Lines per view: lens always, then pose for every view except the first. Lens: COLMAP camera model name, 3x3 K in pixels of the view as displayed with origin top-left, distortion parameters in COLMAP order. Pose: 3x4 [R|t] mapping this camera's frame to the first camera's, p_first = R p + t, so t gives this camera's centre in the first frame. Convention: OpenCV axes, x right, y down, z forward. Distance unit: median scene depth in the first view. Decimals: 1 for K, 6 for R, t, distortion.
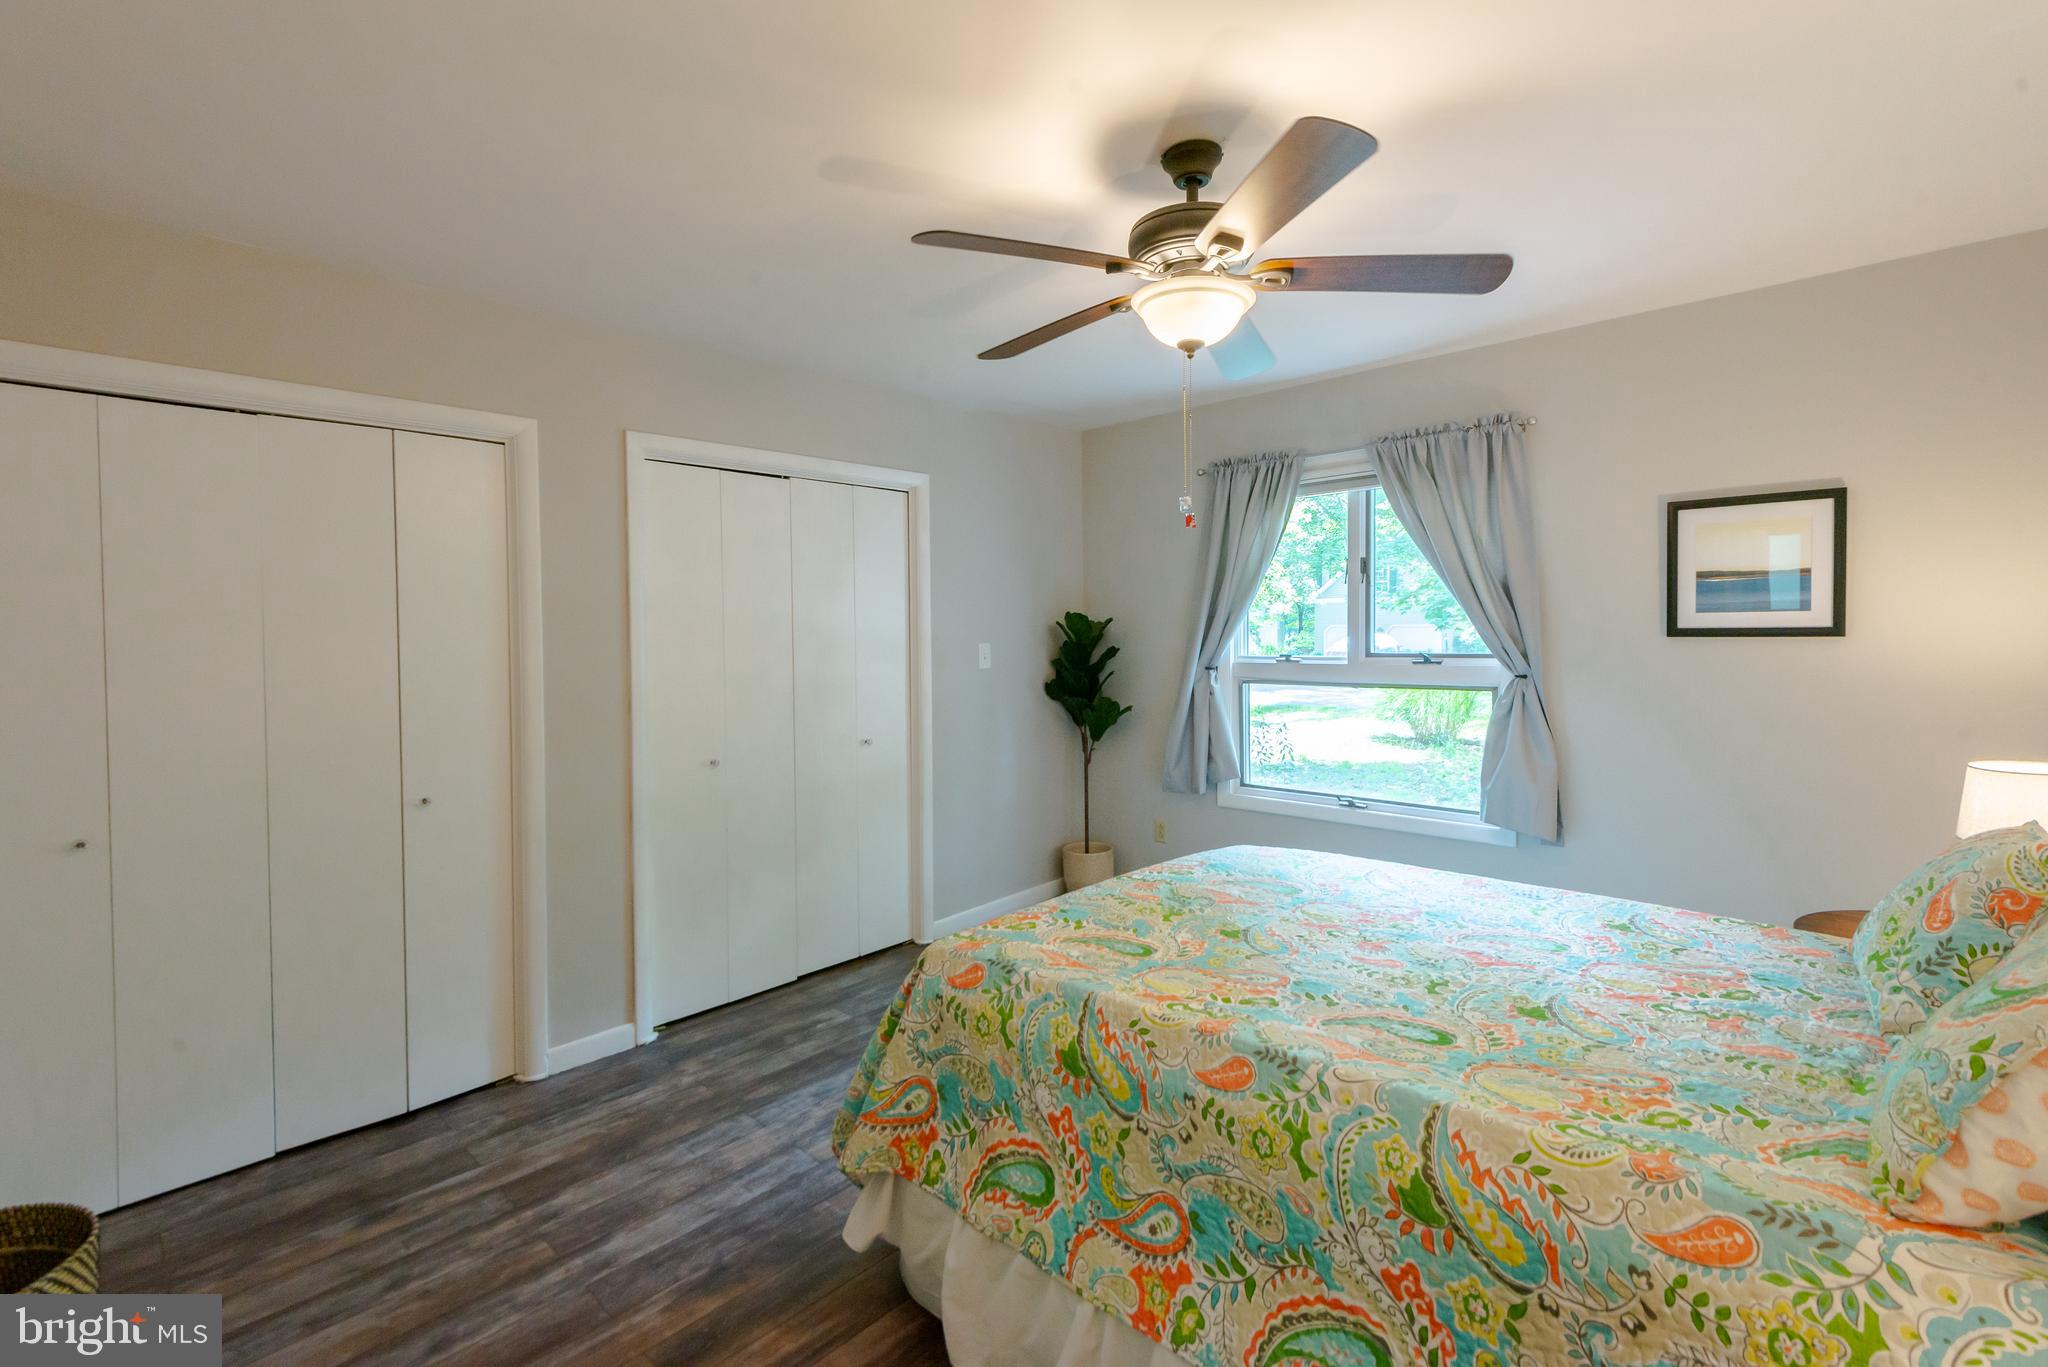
lens RADIAL K [[933.1, 0, 1047.4], [0, 933.1, 647.9], [0, 0, 1]] dist [0.028979, -0.014011]
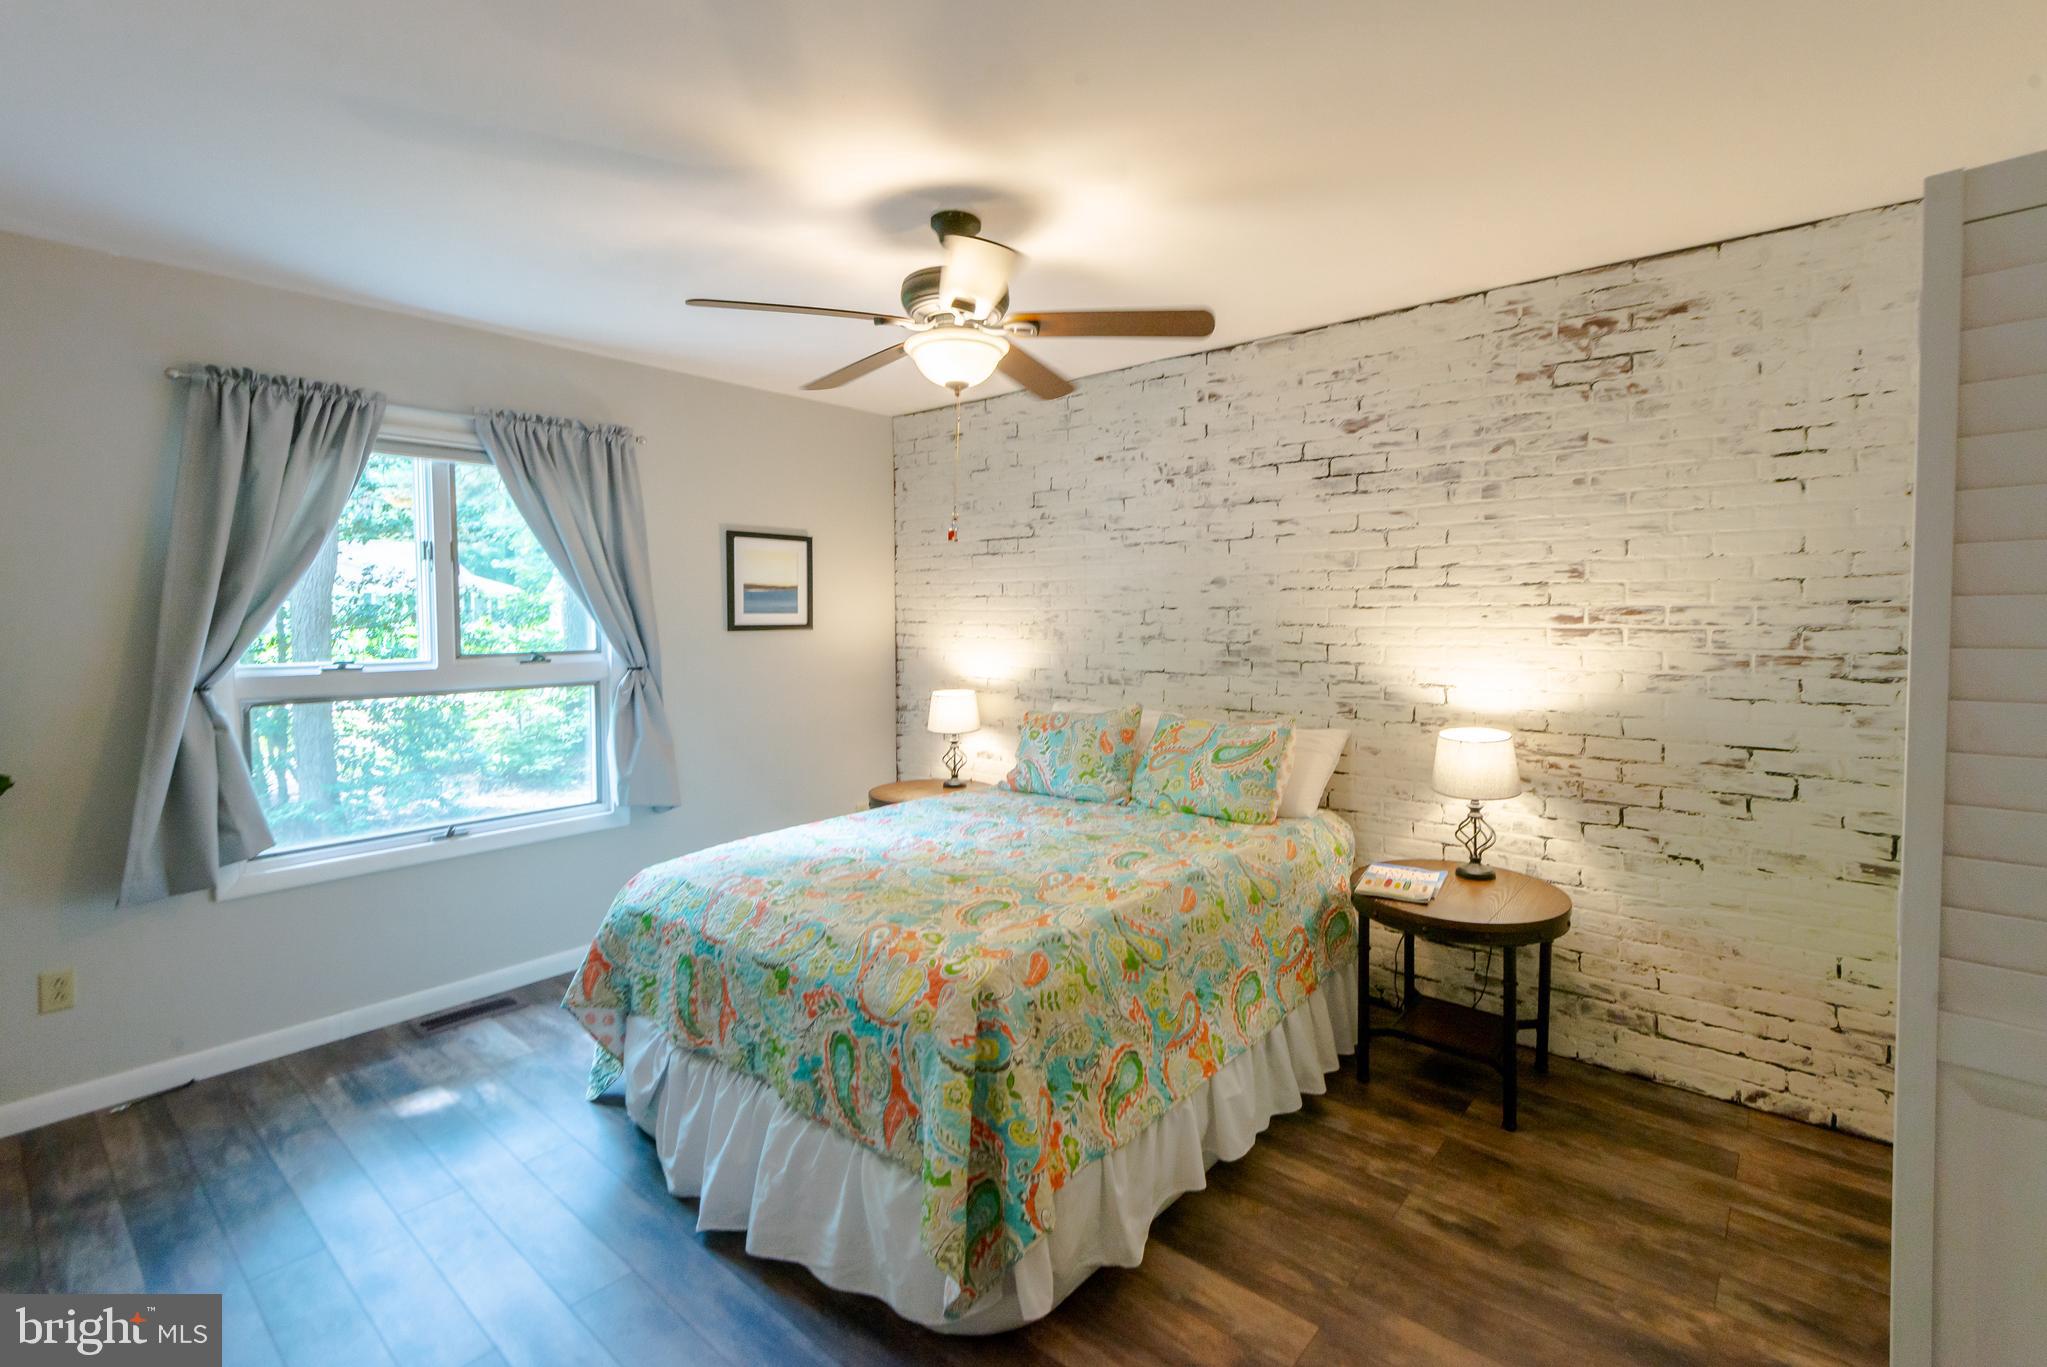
lens RADIAL K [[932.7, 0, 1046.9], [0, 932.7, 647.9], [0, 0, 1]] dist [0.028979, -0.014011]
pose [[-0.062342, -0.027967, 0.997663, -0.673911], [0.024302, 0.999268, 0.029531, -0.017701], [-0.997759, 0.026087, -0.061617, 0.642002]]
